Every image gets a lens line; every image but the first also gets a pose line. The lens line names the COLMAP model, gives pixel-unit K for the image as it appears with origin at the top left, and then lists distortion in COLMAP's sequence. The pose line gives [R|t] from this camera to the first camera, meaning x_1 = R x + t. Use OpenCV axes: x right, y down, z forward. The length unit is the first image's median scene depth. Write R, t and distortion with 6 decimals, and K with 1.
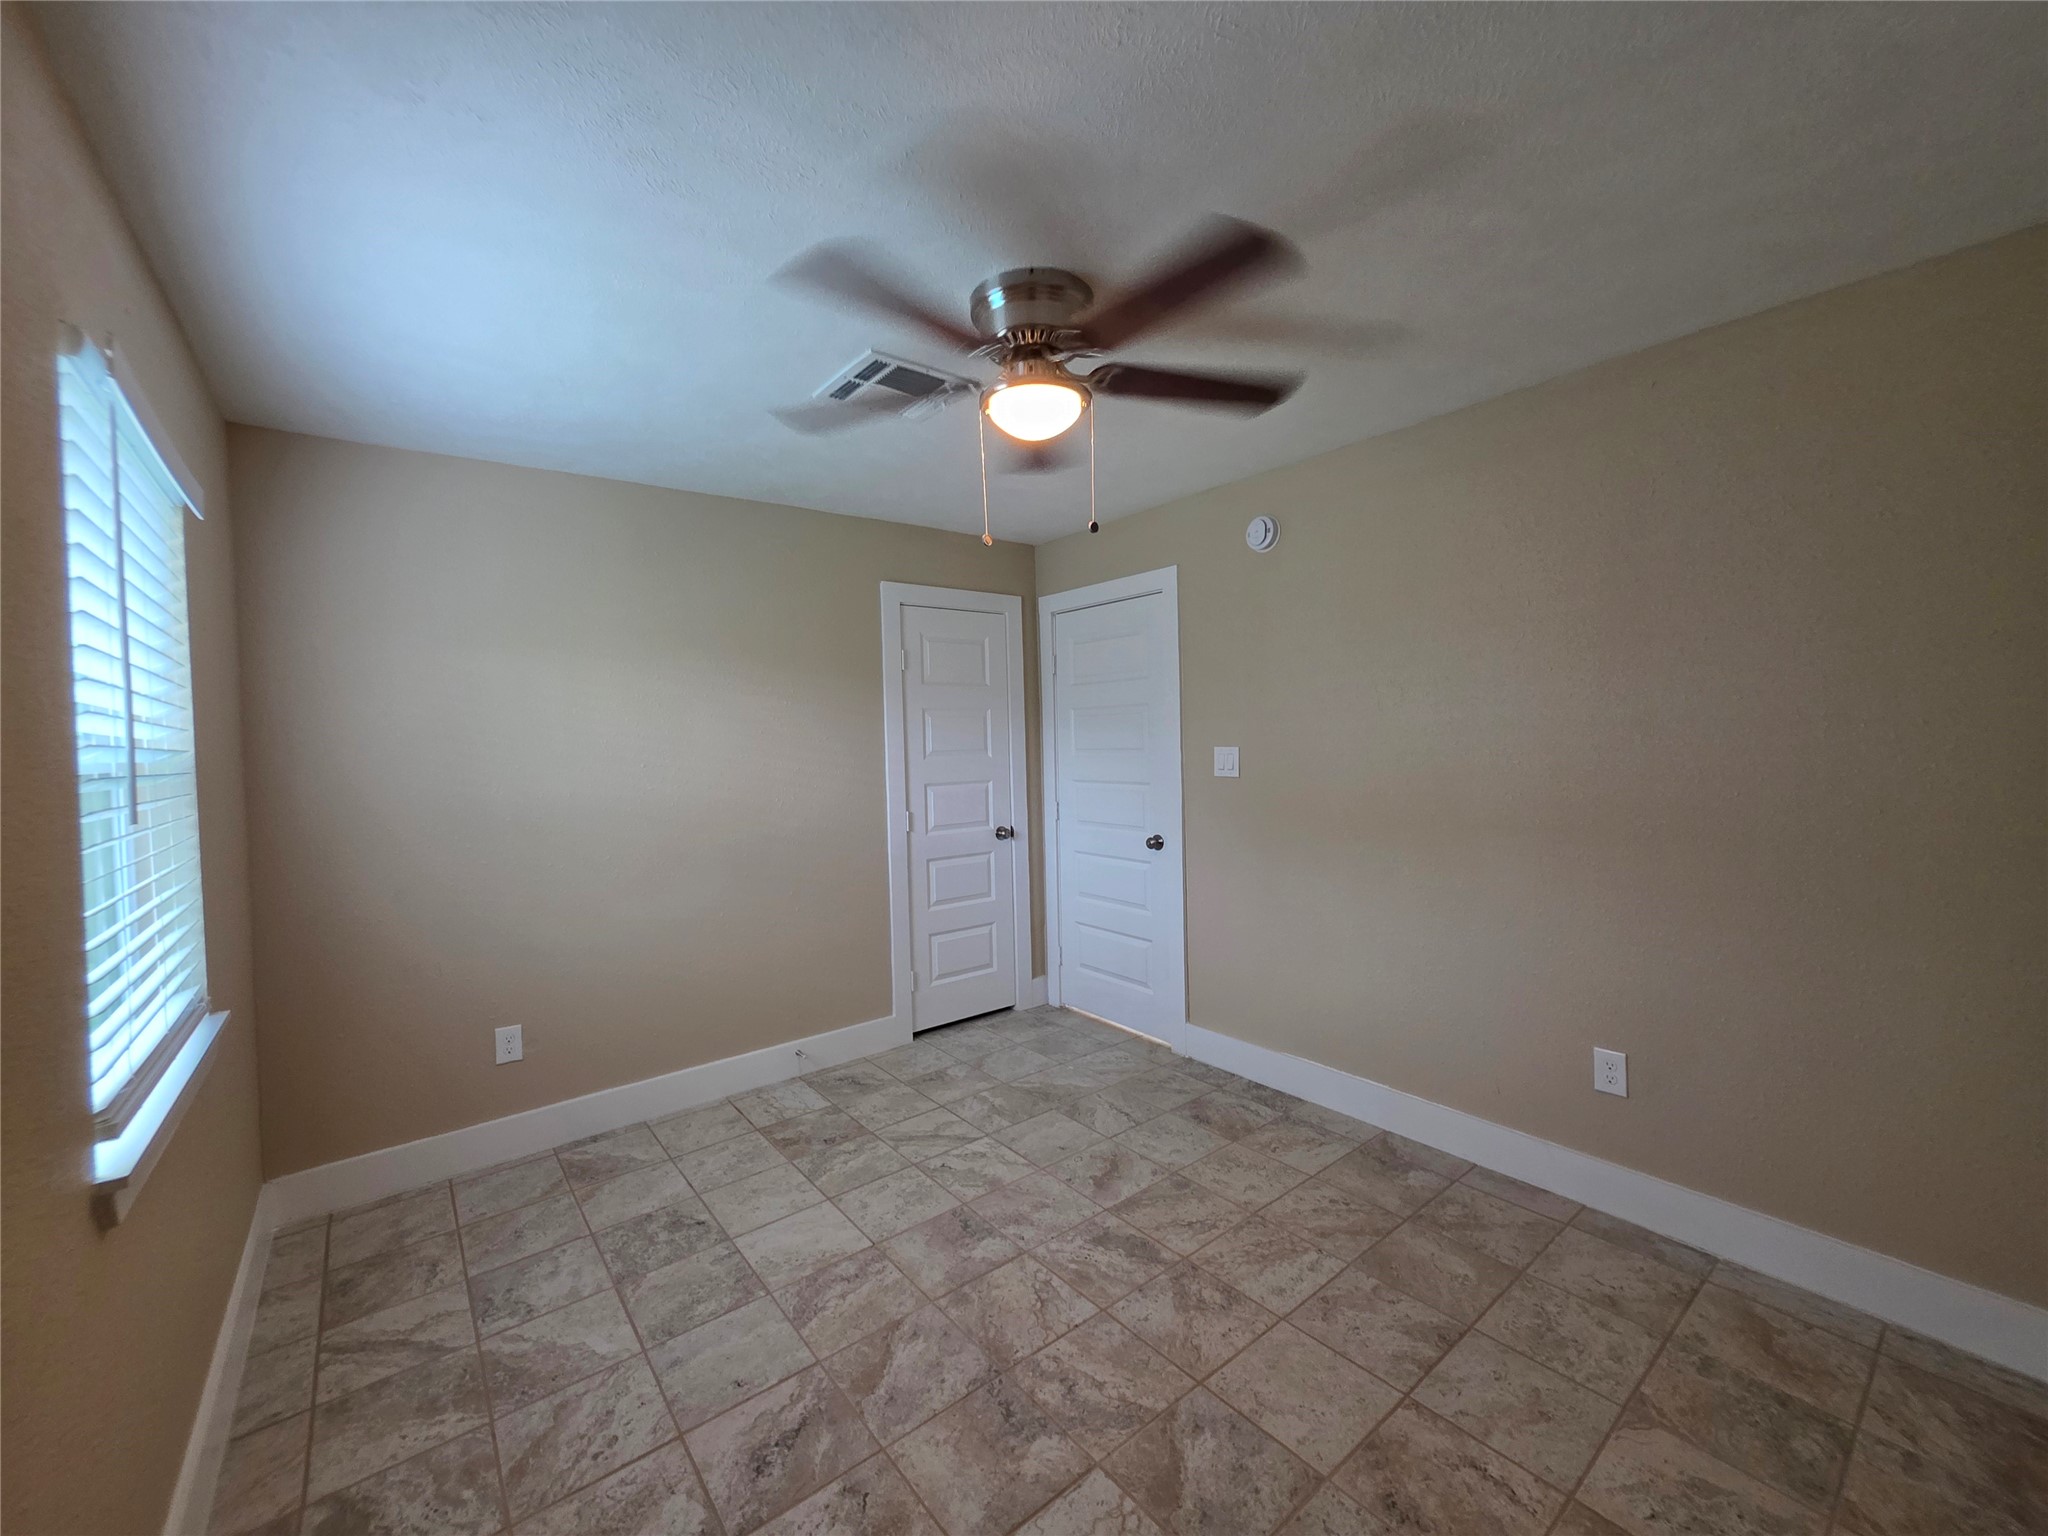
lens RADIAL K [[815.7, 0, 1025.7], [0, 815.7, 757.1], [0, 0, 1]] dist [0.000584, -0.000324]
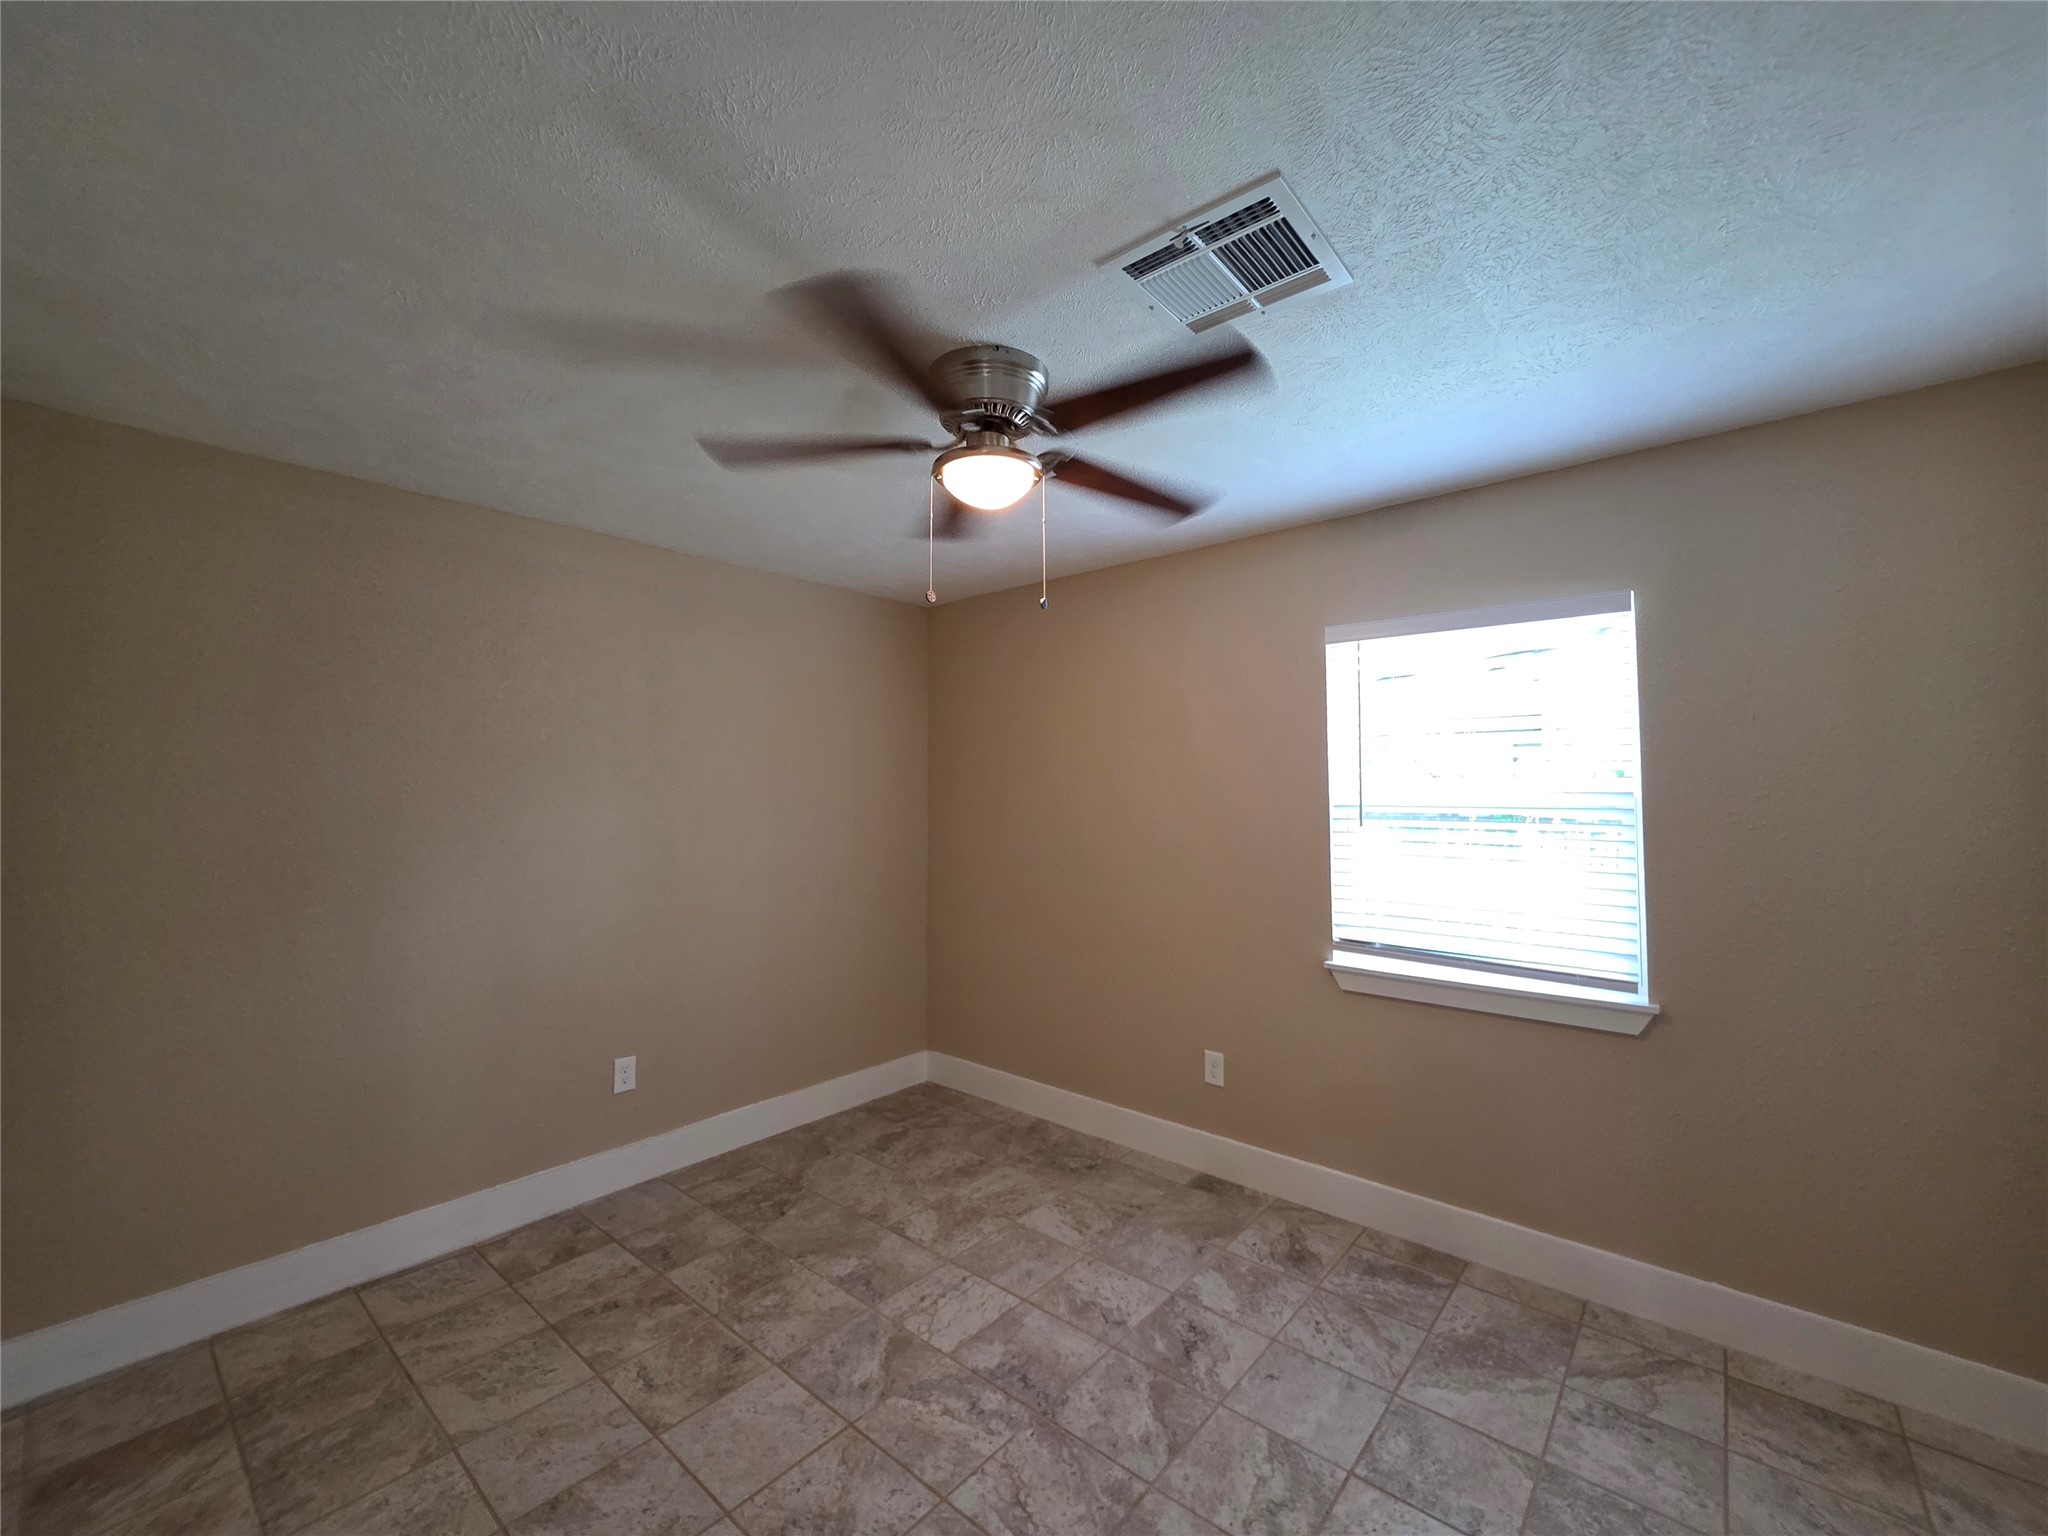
lens RADIAL K [[815.7, 0, 1025.7], [0, 815.7, 757.1], [0, 0, 1]] dist [0.000584, -0.000324]
pose [[-0.979814, 0.022111, -0.198683, 0.183241], [0.025017, 0.999613, -0.012127, -0.071710], [0.198339, -0.016853, -0.979989, 2.090275]]
